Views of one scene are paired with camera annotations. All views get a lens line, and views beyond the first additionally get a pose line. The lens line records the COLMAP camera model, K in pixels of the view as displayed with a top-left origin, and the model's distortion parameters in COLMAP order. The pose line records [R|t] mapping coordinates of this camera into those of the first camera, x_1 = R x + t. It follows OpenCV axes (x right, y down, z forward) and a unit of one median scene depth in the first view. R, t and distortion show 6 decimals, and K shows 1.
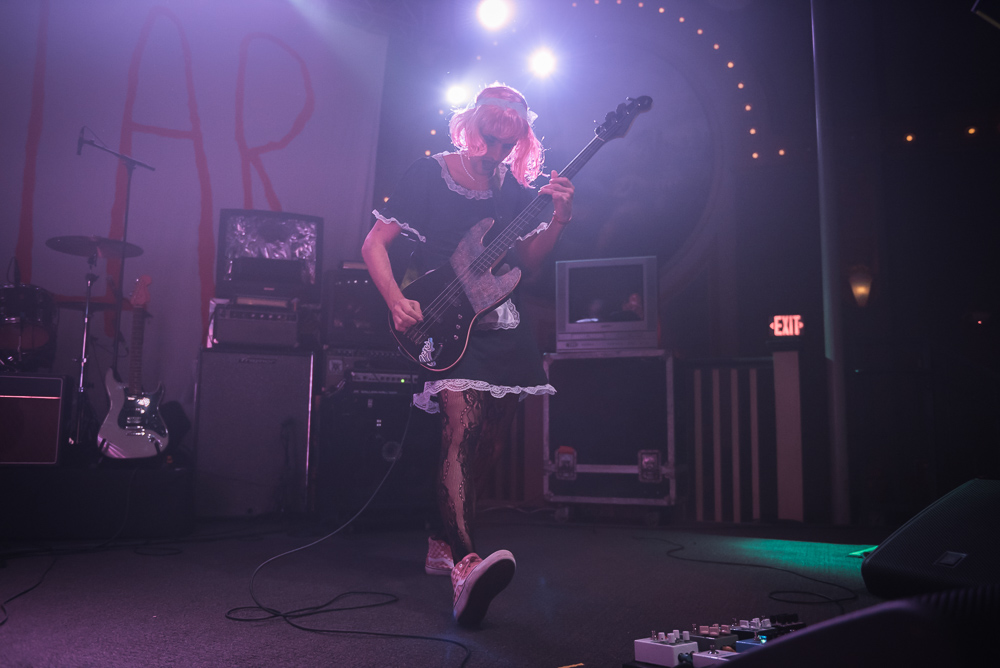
lens RADIAL K [[724.2, 0, 497.0], [0, 724.2, 312.6], [0, 0, 1]] dist [-0.001970, -0.000708]
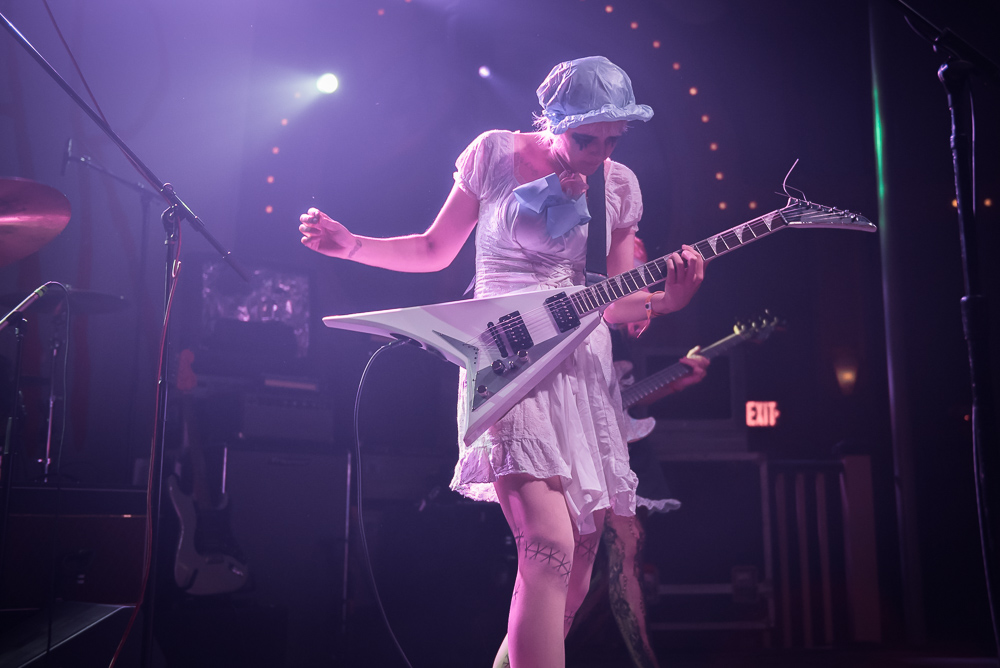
lens RADIAL K [[1132.1, 0, 504.9], [0, 1132.1, 293.9], [0, 0, 1]] dist [0.026490, 0.019747]
pose [[0.937604, 0.056231, 0.343128, -0.536836], [-0.037138, 0.997387, -0.061969, -0.044742], [-0.345716, 0.045359, 0.937242, -0.213262]]
